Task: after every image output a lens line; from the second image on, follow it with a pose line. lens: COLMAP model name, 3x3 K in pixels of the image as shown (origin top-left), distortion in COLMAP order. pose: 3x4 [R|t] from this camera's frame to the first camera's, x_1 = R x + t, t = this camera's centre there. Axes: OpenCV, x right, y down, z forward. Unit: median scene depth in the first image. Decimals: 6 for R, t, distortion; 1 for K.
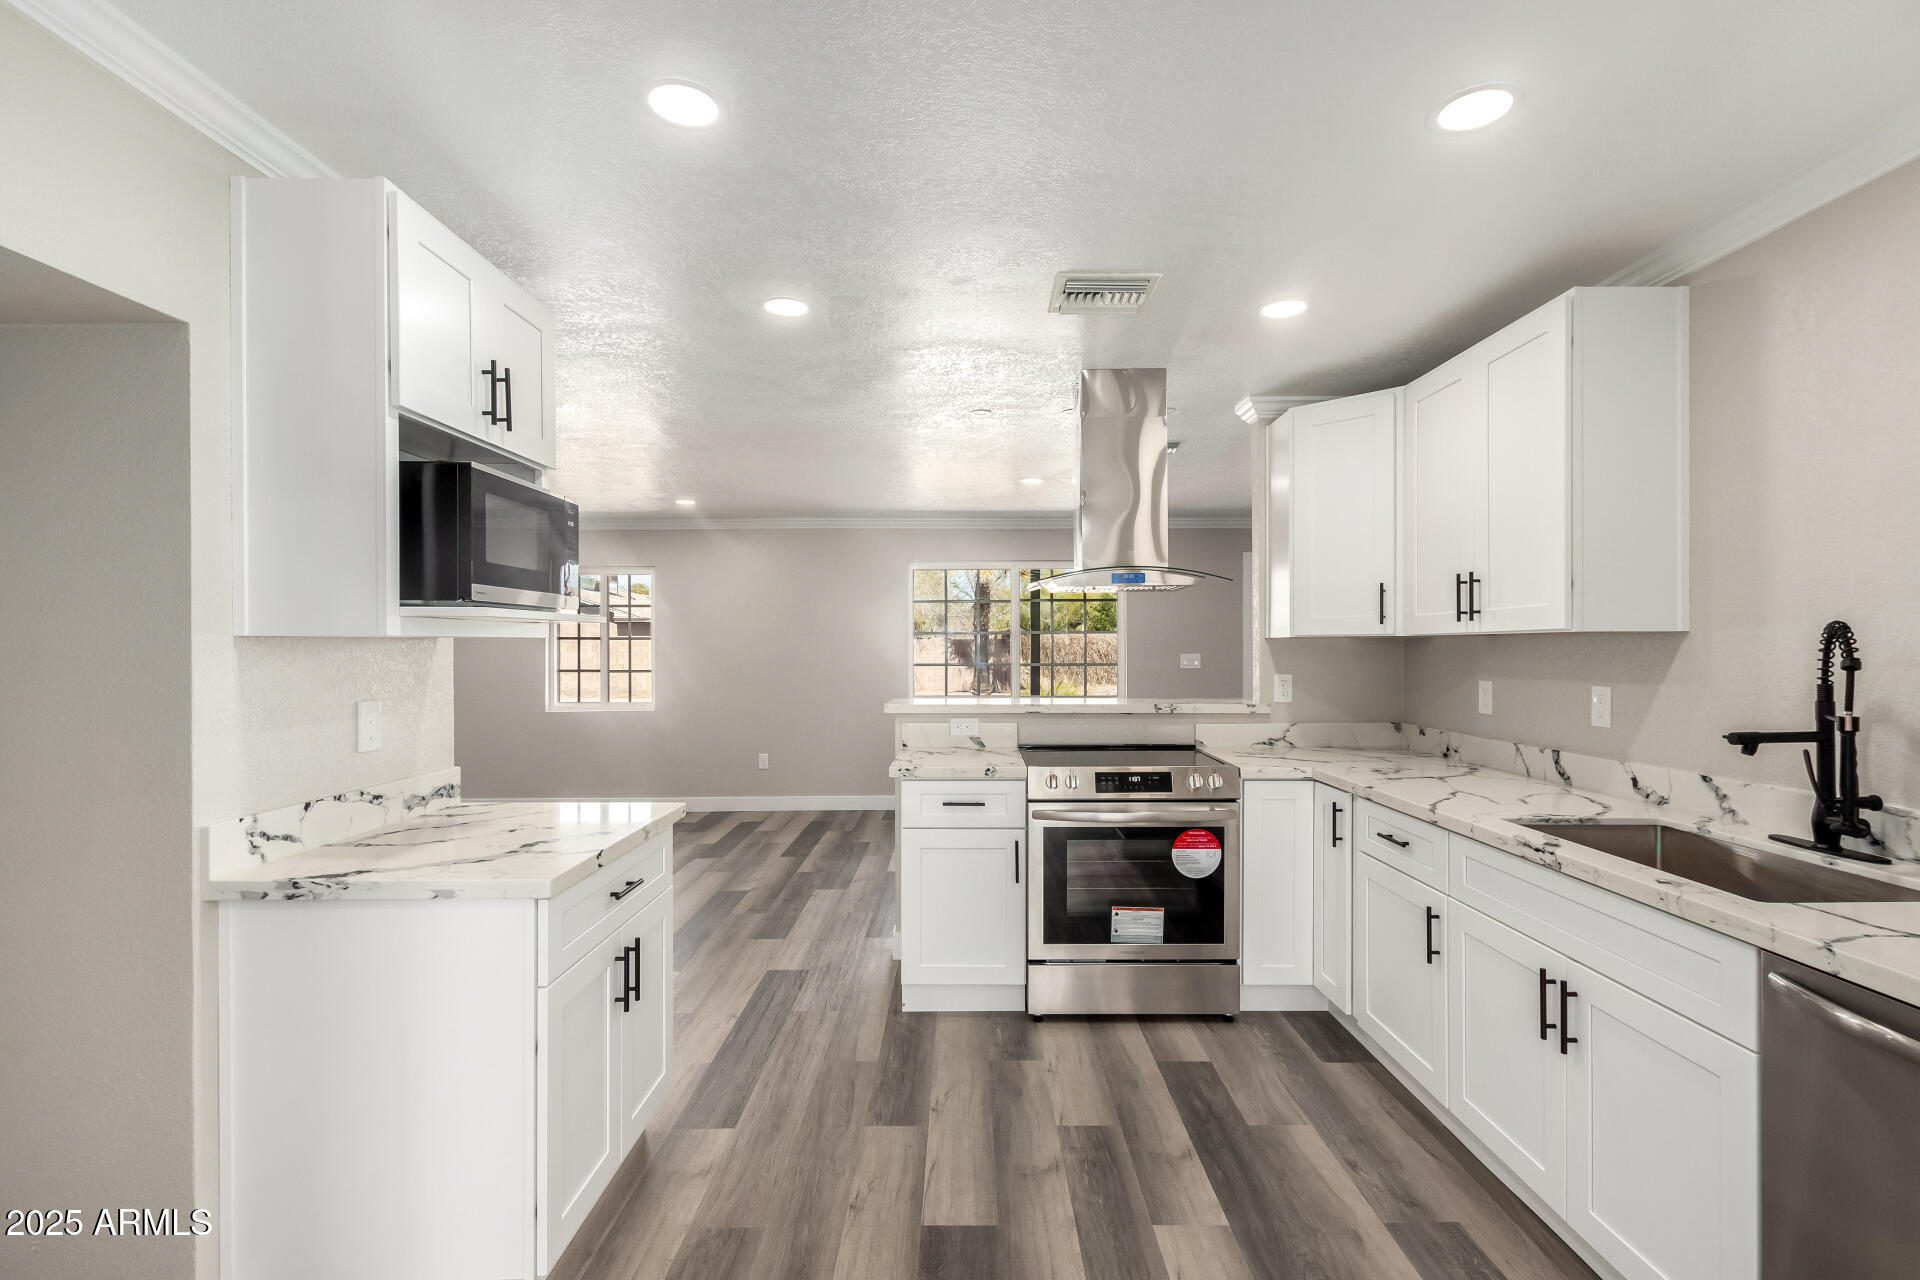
lens RADIAL K [[889.0, 0, 967.0], [0, 889.0, 637.8], [0, 0, 1]] dist [0.004065, -0.000693]
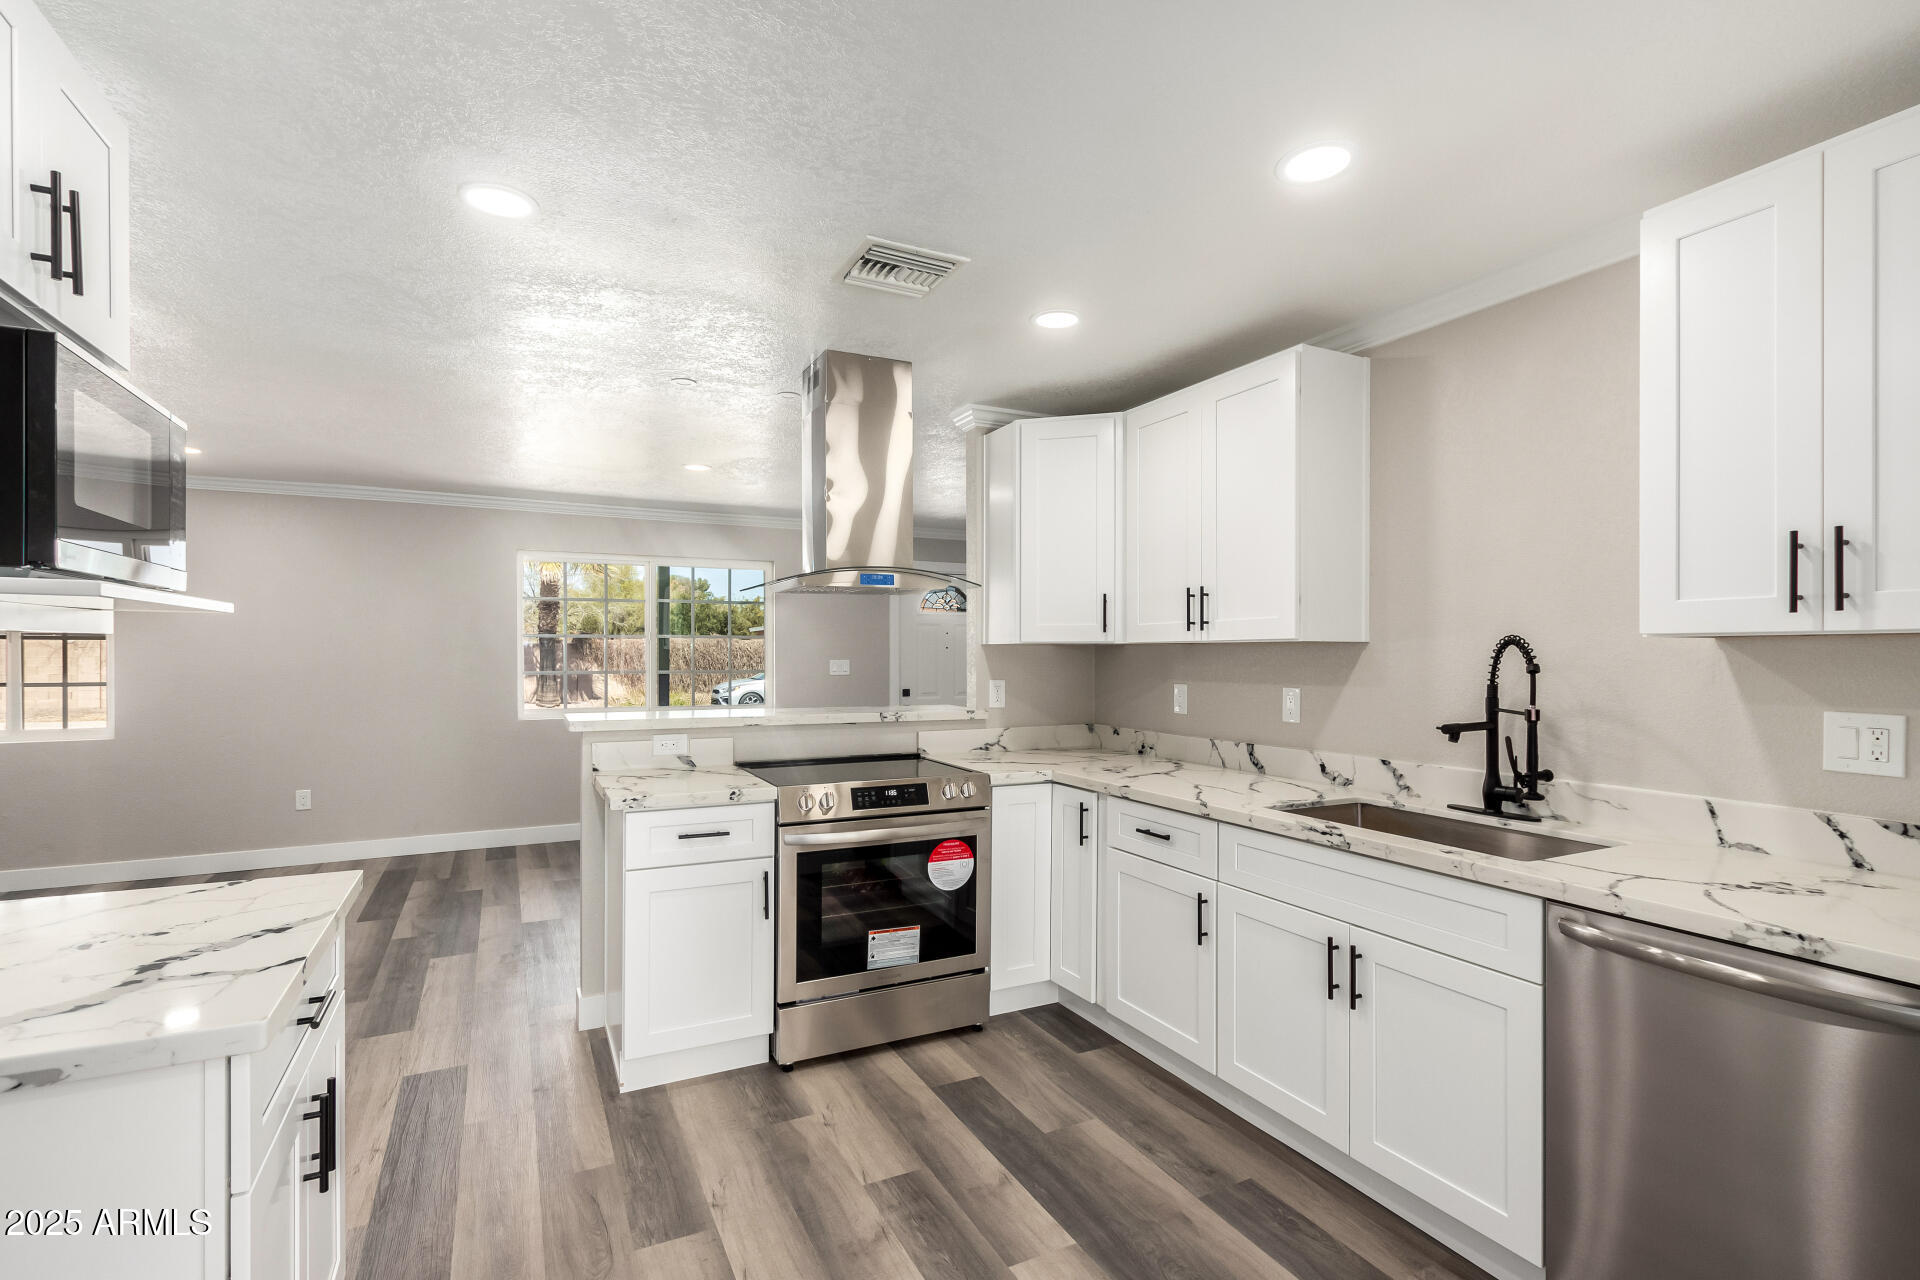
lens RADIAL K [[898.6, 0, 971.3], [0, 898.6, 648.7], [0, 0, 1]] dist [0.007396, -0.000791]
pose [[0.889221, 0.006143, 0.457436, -0.198589], [-0.008946, 0.999952, 0.003962, 0.001719], [-0.457389, -0.007615, 0.889234, 0.130870]]
